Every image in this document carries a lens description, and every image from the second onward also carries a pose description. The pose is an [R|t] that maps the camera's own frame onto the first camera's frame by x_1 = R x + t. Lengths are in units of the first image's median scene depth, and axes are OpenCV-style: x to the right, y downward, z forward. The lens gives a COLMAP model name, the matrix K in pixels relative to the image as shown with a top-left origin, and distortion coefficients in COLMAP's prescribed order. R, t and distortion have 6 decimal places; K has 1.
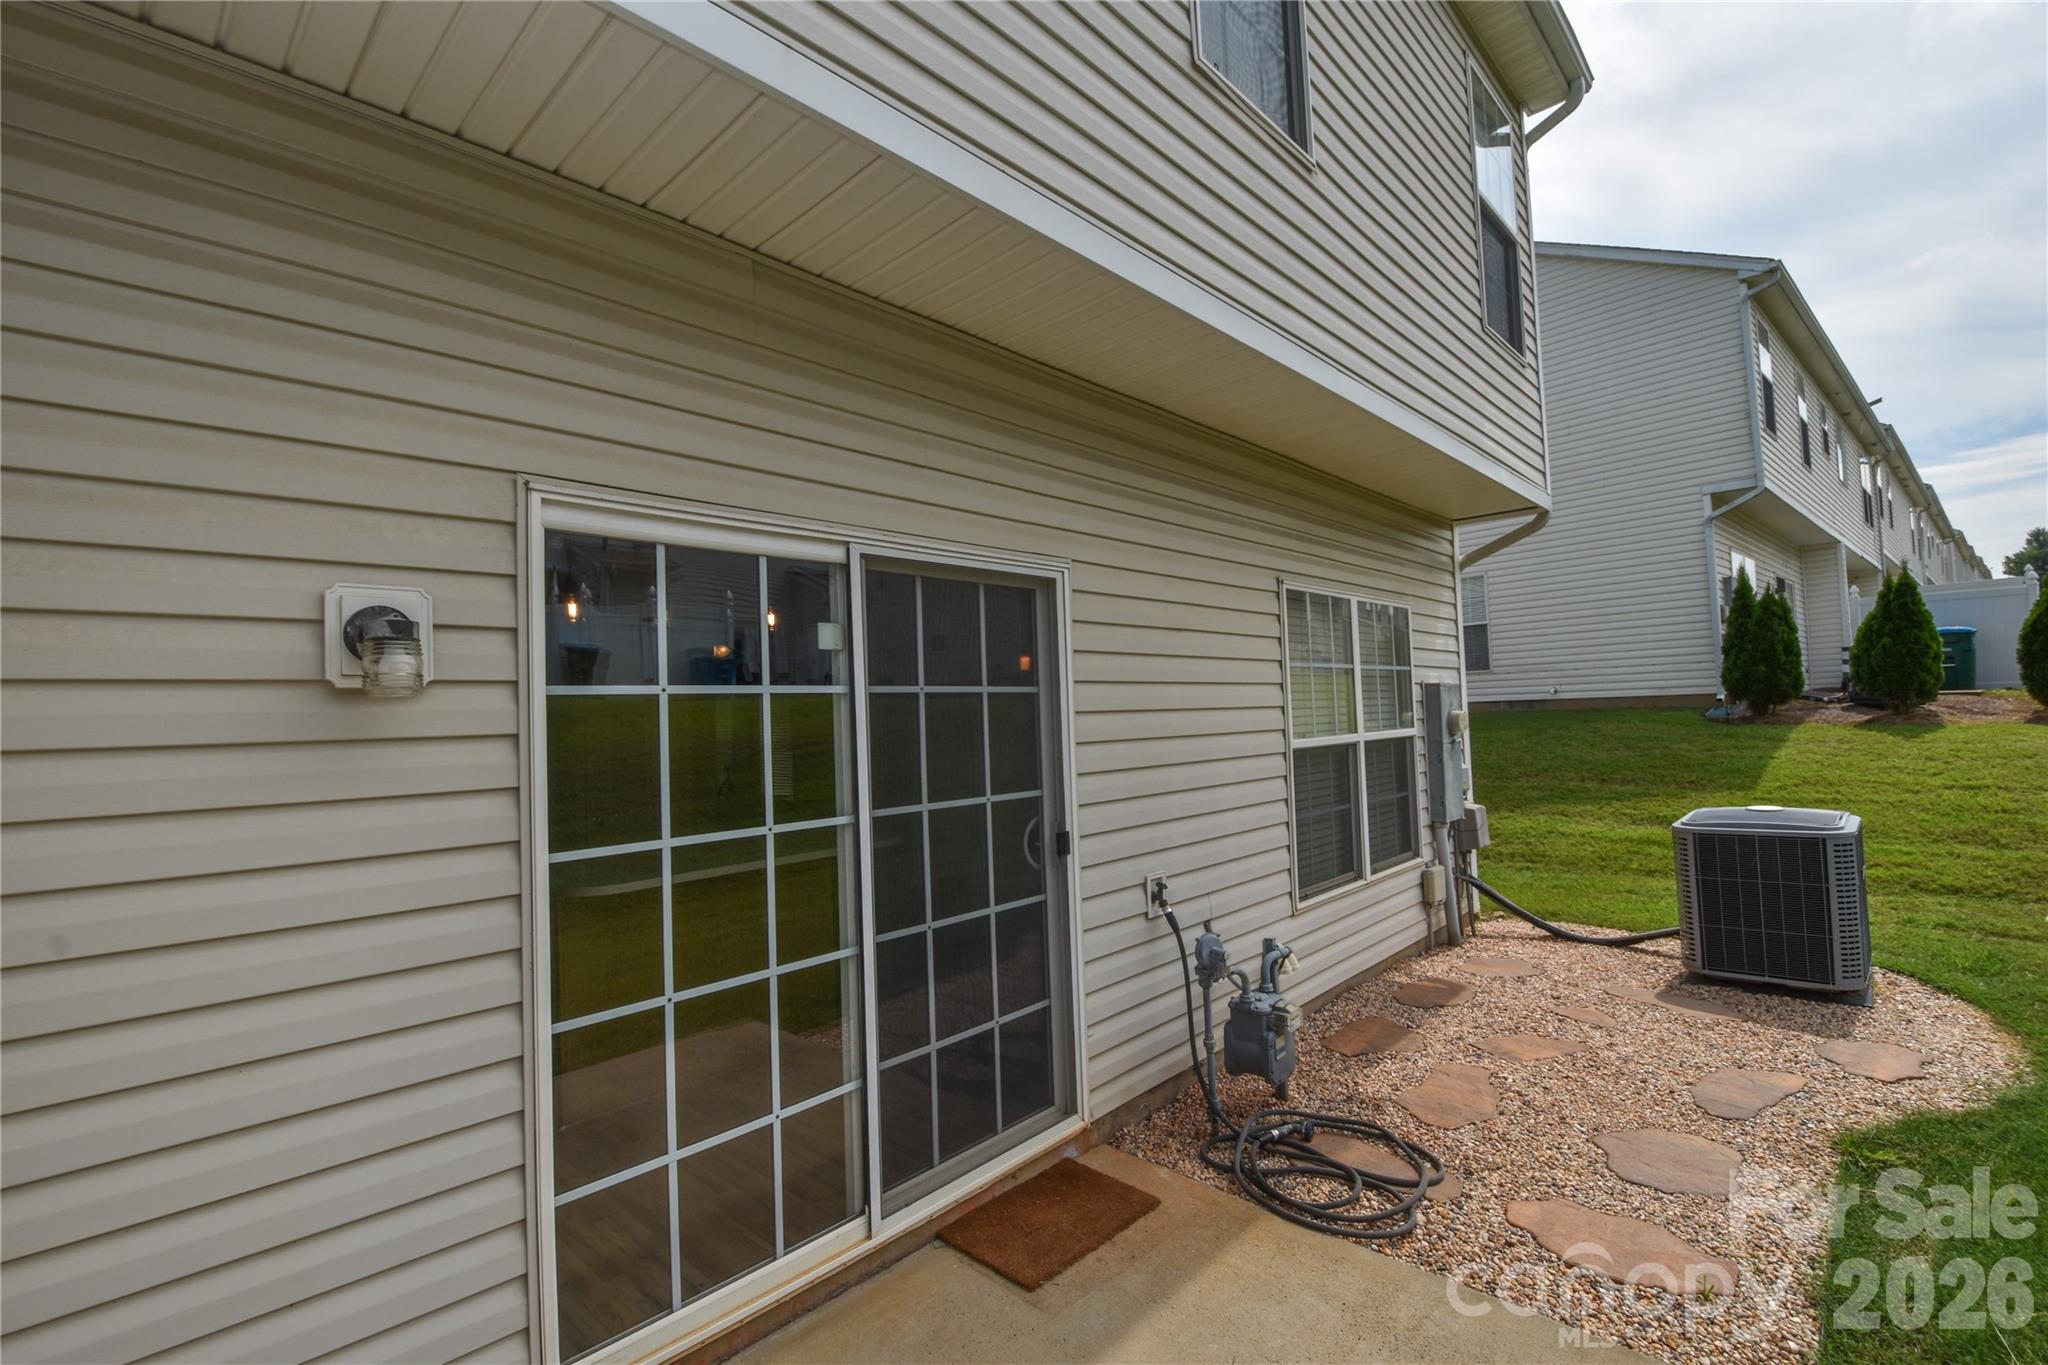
lens RADIAL K [[896.1, 0, 1033.0], [0, 896.1, 684.1], [0, 0, 1]] dist [0.011234, -0.018520]
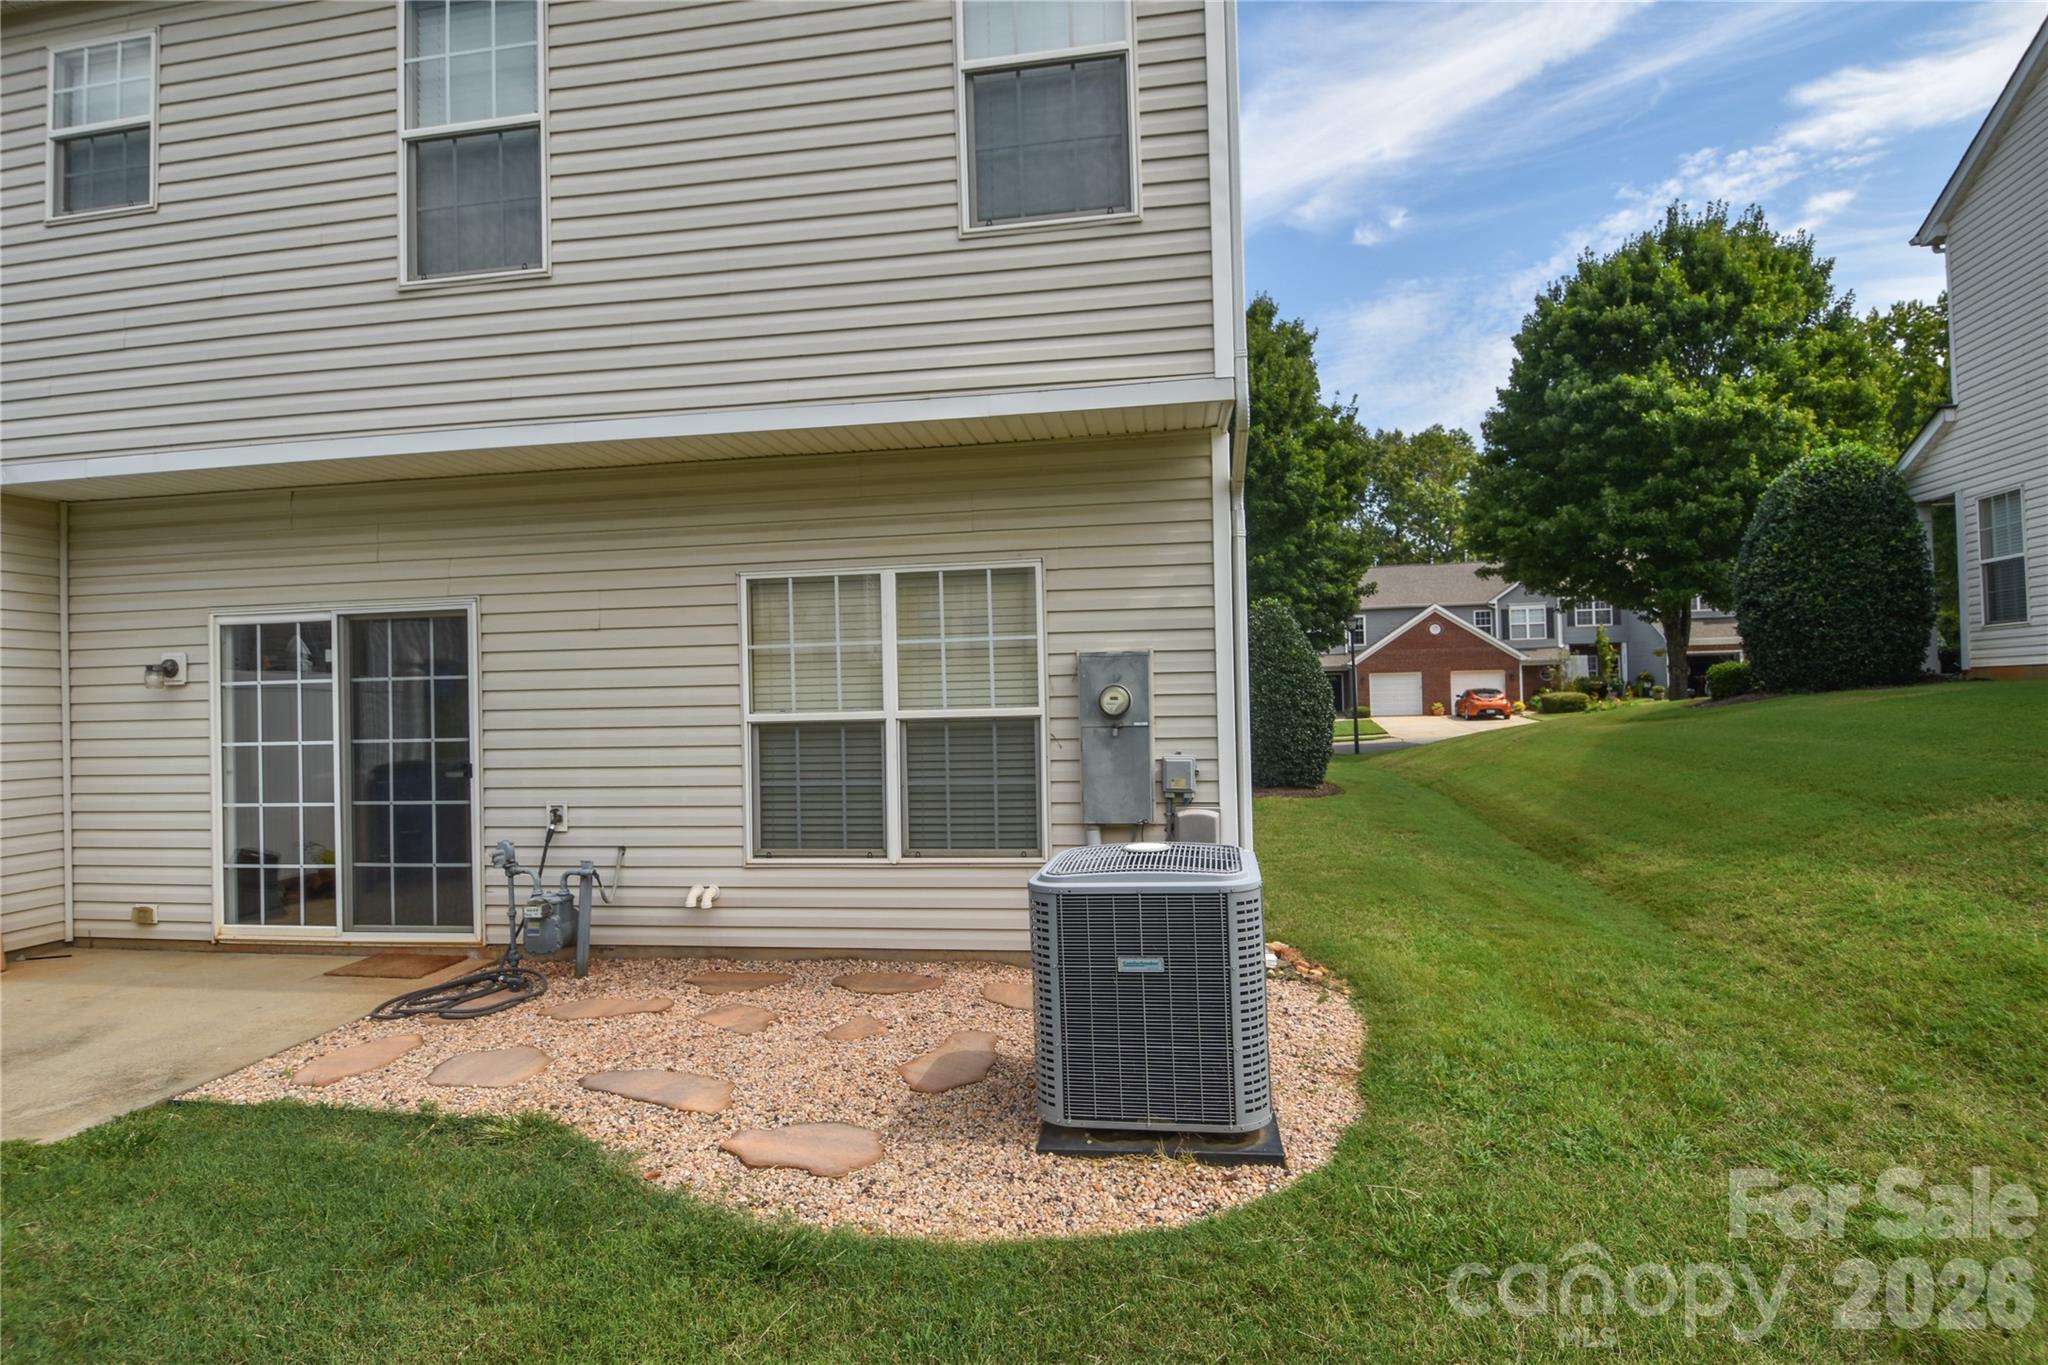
lens RADIAL K [[1025.1, 0, 1024.0], [0, 1025.1, 682.5], [0, 0, 1]] dist [-0.000604, -0.000028]
pose [[0.565058, 0.018881, -0.824835, 2.189113], [0.037419, 0.998123, 0.048482, -0.037288], [0.824202, -0.058259, 0.563291, 0.805059]]
